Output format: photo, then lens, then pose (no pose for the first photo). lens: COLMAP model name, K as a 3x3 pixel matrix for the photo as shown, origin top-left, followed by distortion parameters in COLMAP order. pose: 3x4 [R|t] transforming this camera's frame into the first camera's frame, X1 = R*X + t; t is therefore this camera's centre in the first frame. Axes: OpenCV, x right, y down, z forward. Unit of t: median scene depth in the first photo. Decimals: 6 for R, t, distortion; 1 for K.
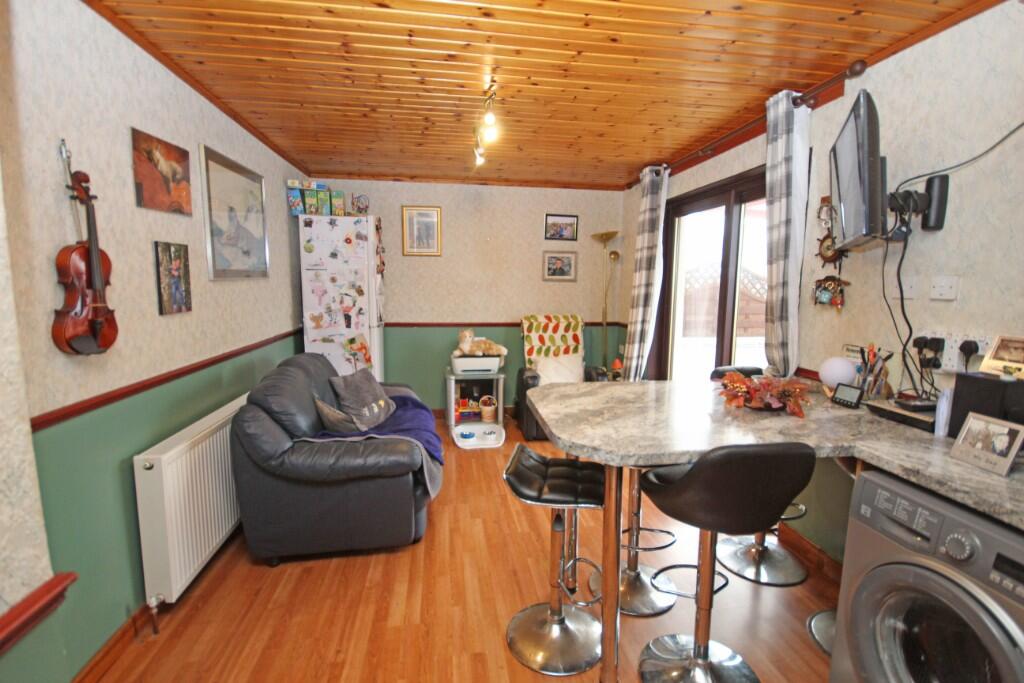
lens RADIAL K [[472.3, 0, 518.8], [0, 472.3, 338.4], [0, 0, 1]] dist [0.004902, 0.000207]
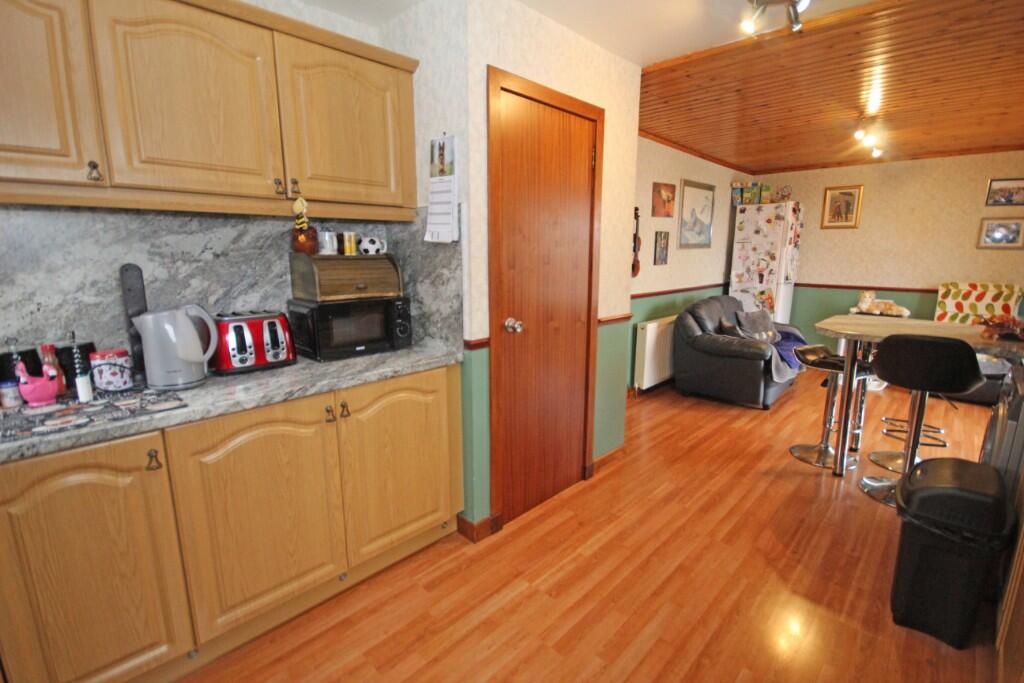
lens RADIAL K [[472.3, 0, 515.3], [0, 472.3, 342.0], [0, 0, 1]] dist [0.004902, 0.000207]
pose [[0.604023, 0.145424, -0.783587, 0.340455], [-0.094877, 0.989340, 0.110474, 0.066896], [0.791299, 0.007616, 0.611382, -0.462433]]
